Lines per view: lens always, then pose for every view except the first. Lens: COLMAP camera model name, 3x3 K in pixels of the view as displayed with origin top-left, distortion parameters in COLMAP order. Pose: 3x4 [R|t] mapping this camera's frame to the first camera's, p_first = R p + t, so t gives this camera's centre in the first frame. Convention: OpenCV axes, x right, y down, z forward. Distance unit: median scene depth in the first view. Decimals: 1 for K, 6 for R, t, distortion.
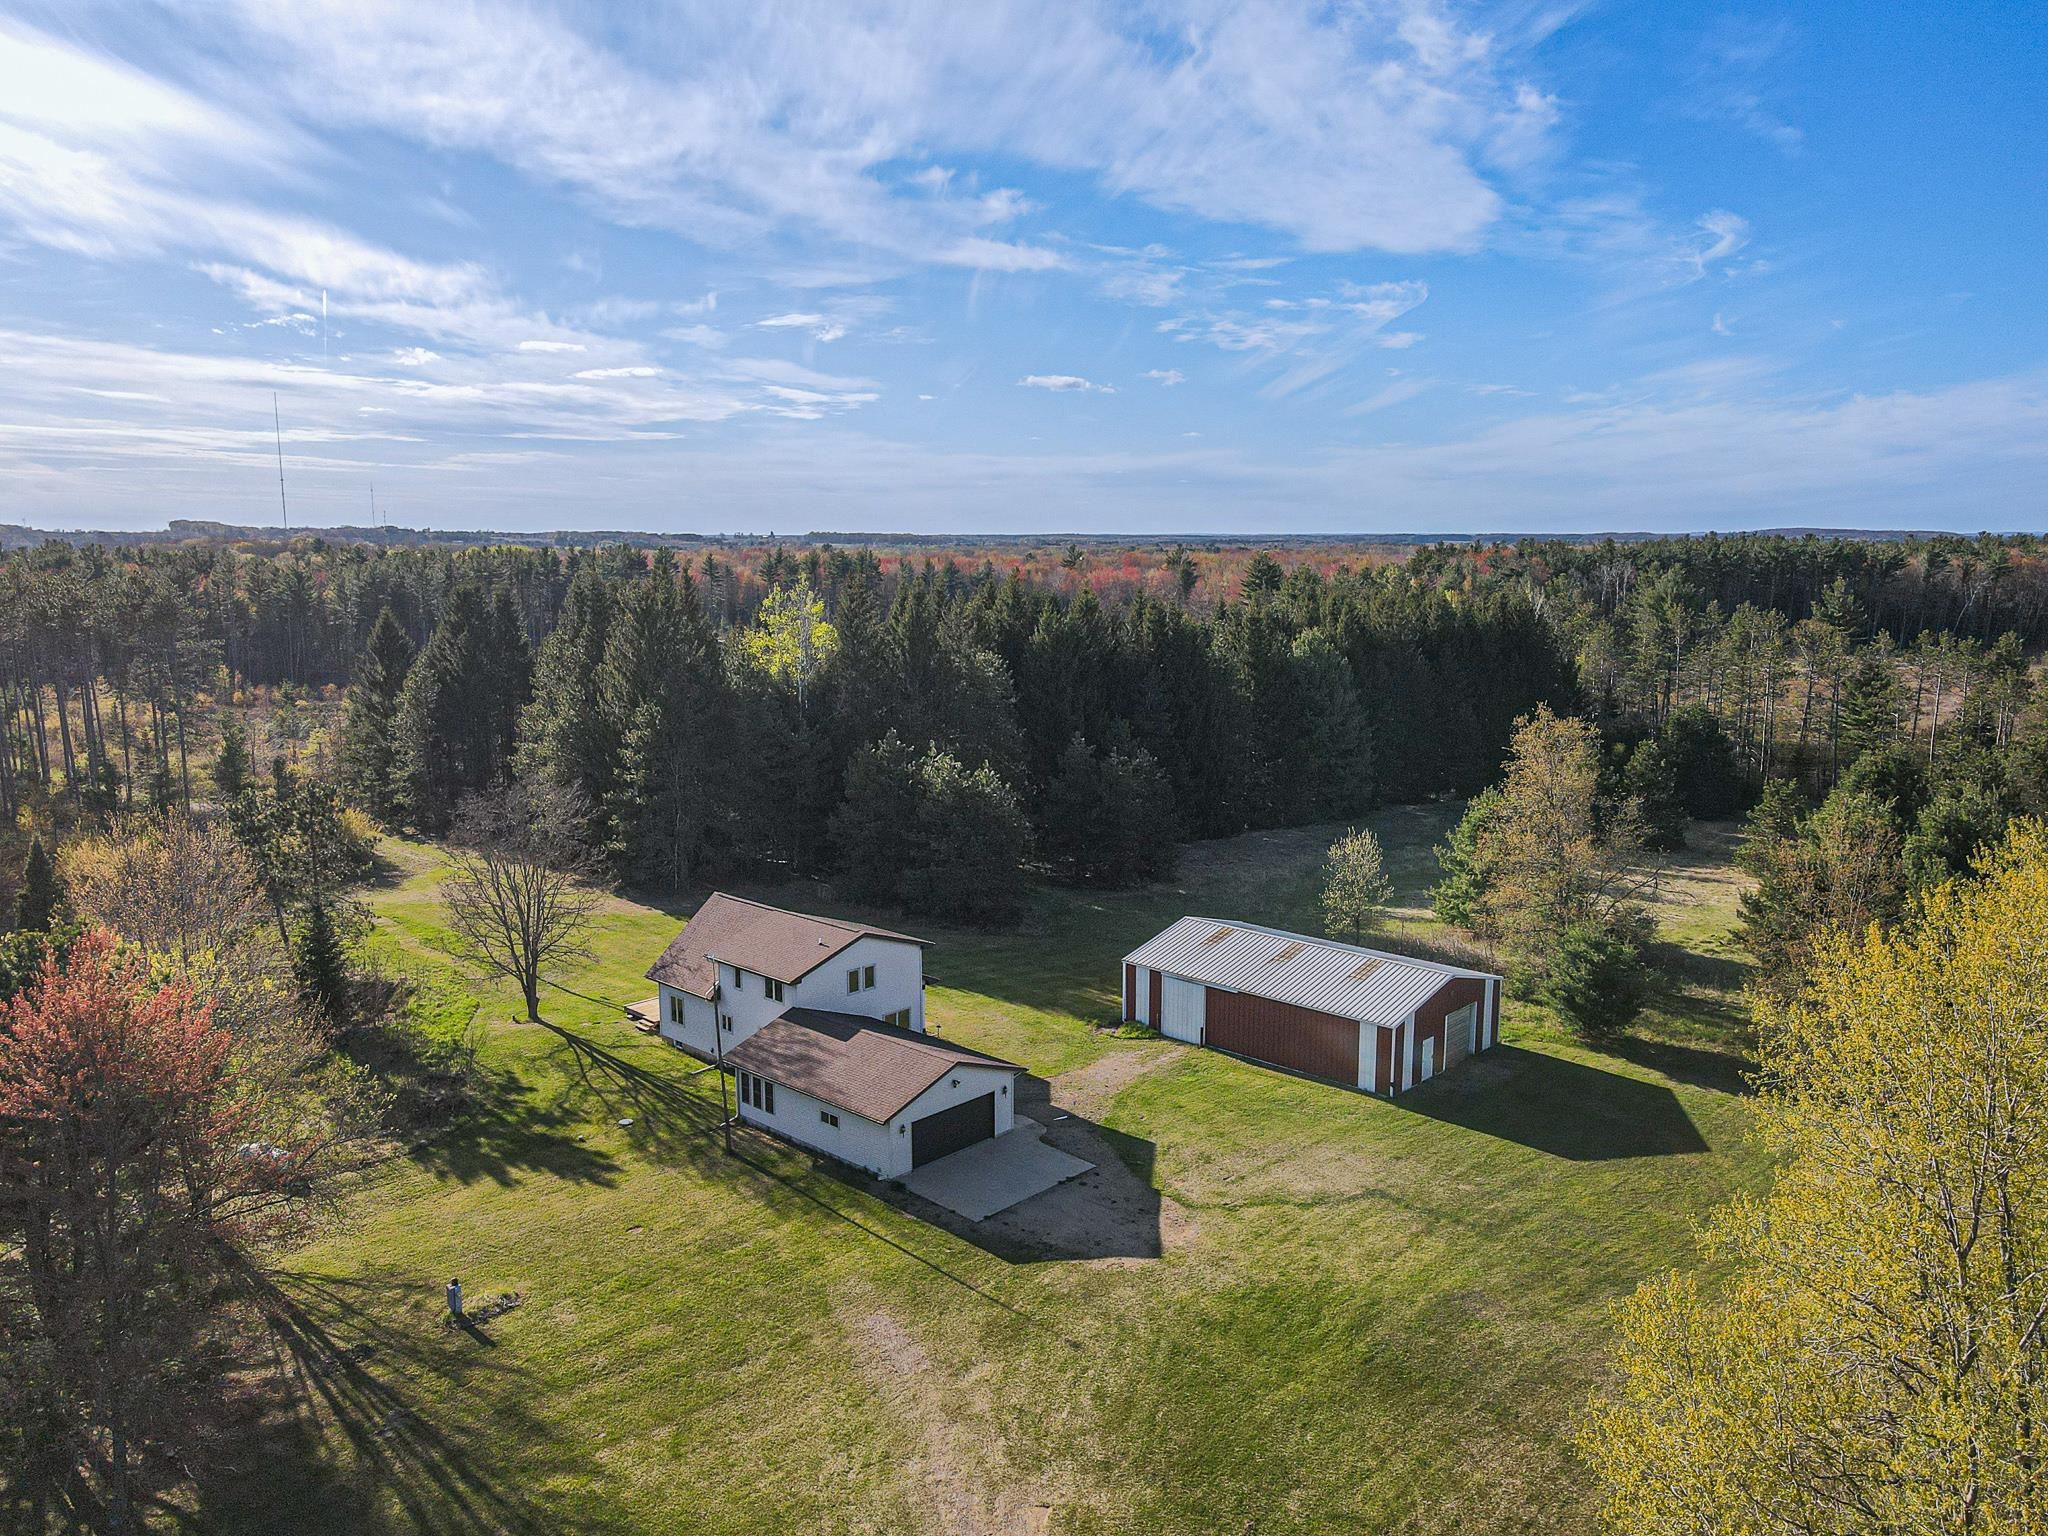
lens RADIAL K [[1510.0, 0, 1018.5], [0, 1510.0, 765.4], [0, 0, 1]] dist [0.049521, 0.002418]
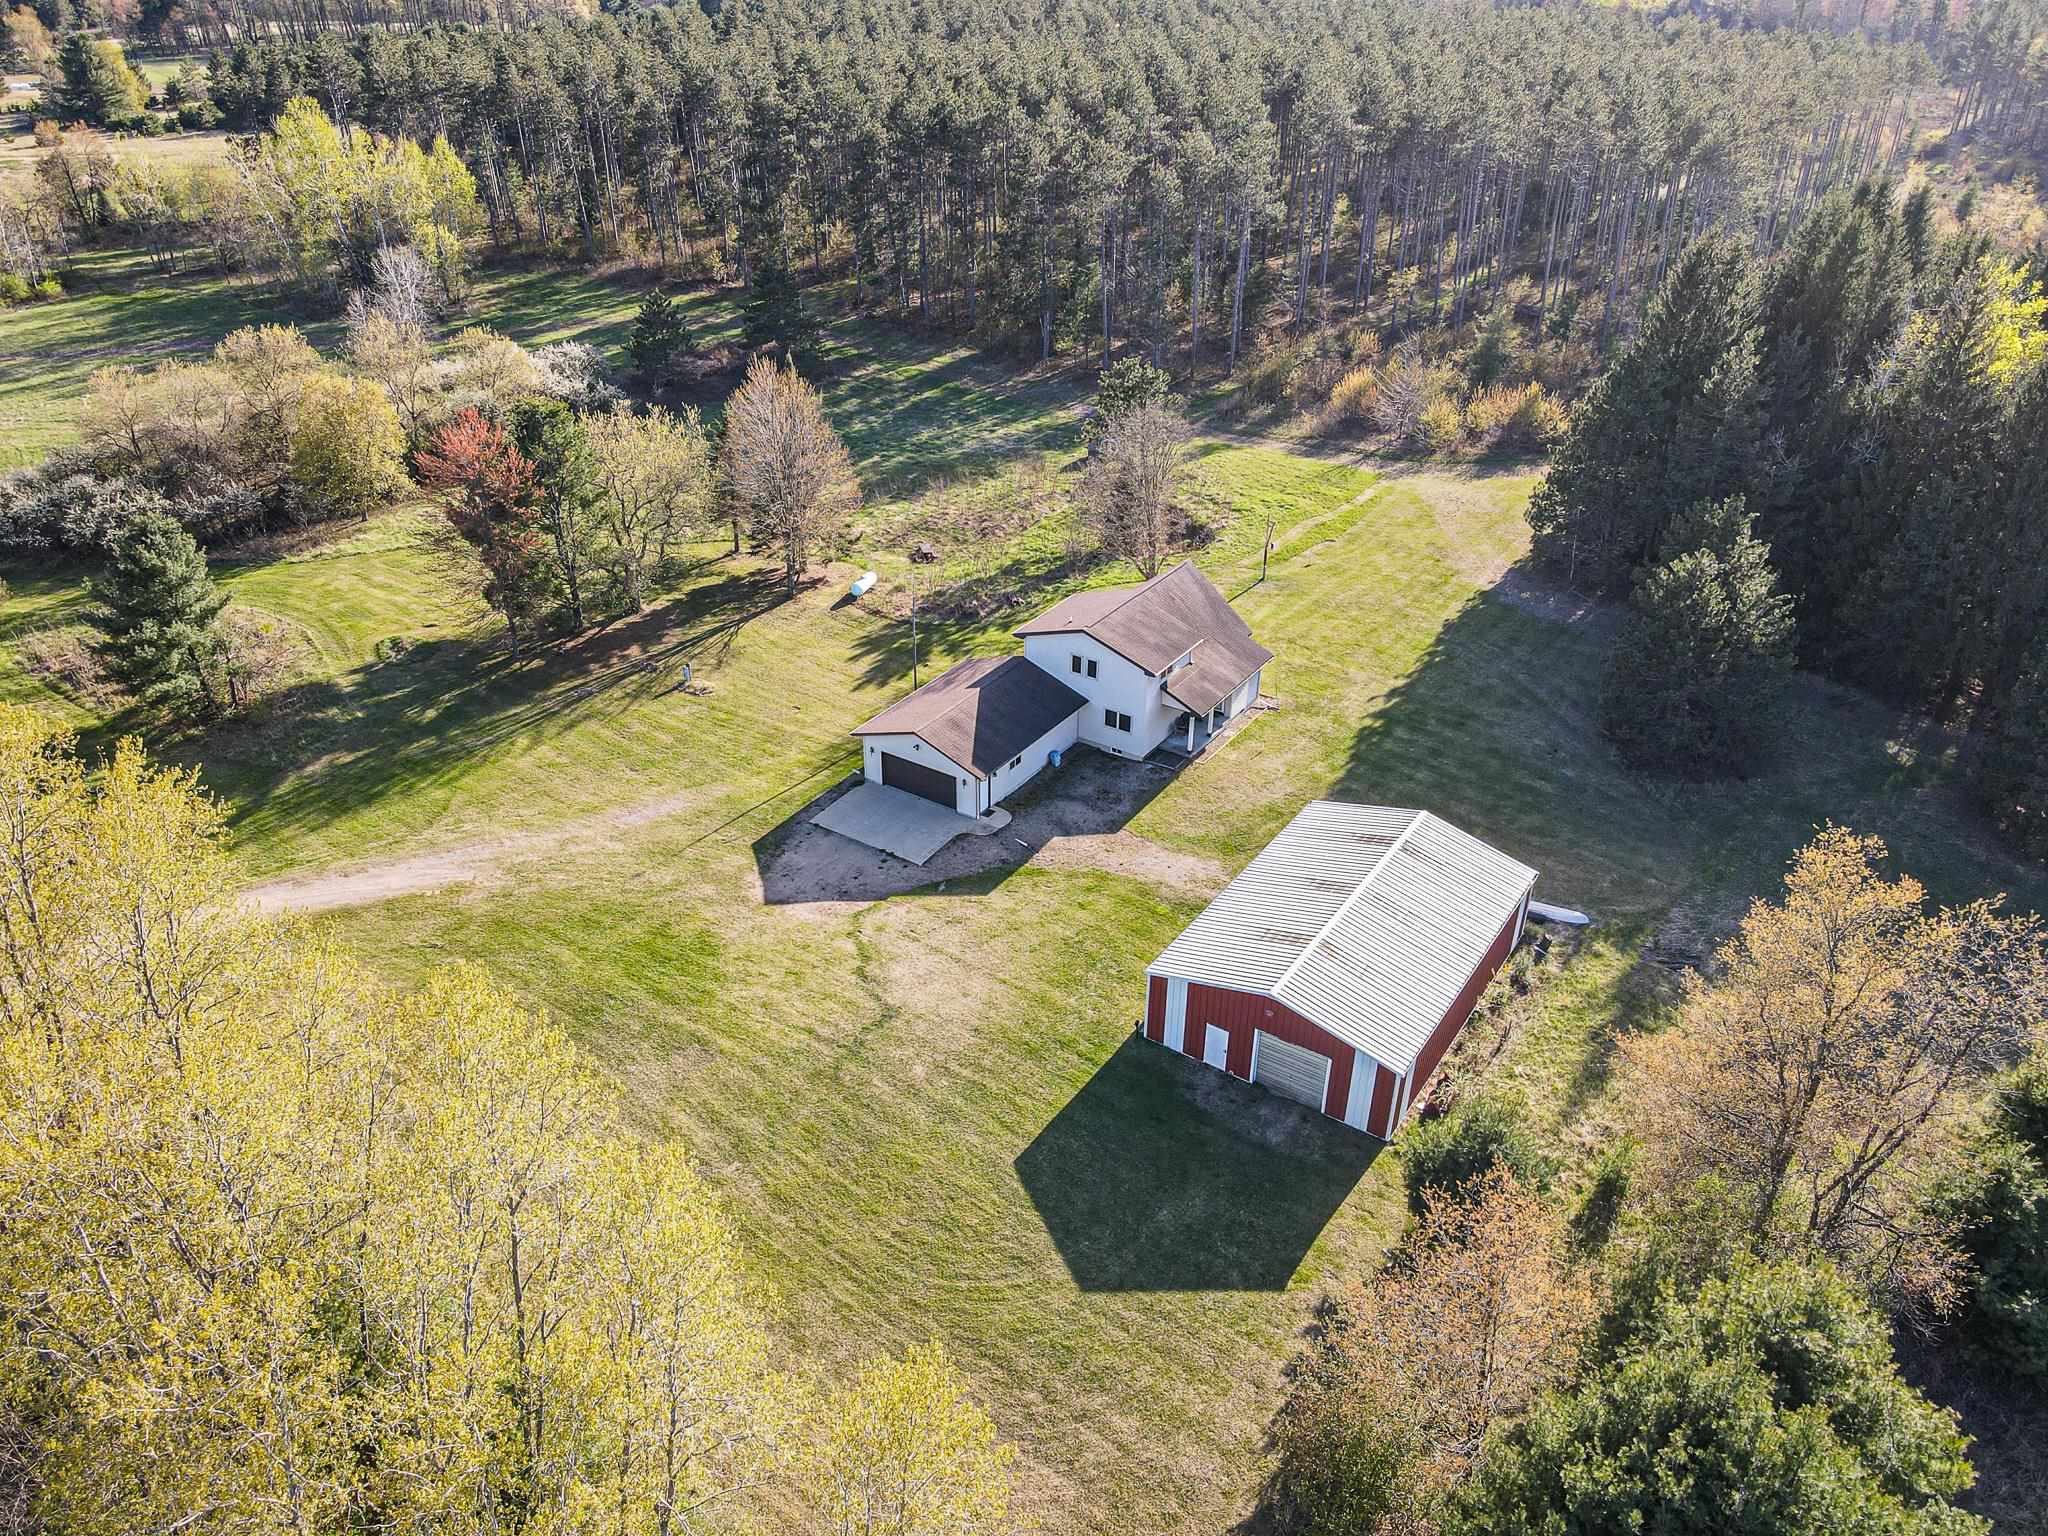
lens RADIAL K [[1510.0, 0, 1025.8], [0, 1510.0, 774.7], [0, 0, 1]] dist [0.049521, 0.002418]
pose [[0.167569, 0.495999, -0.852001, 1.040433], [-0.157927, 0.866565, 0.473417, -0.370717], [0.973129, 0.055224, 0.223541, 0.813260]]
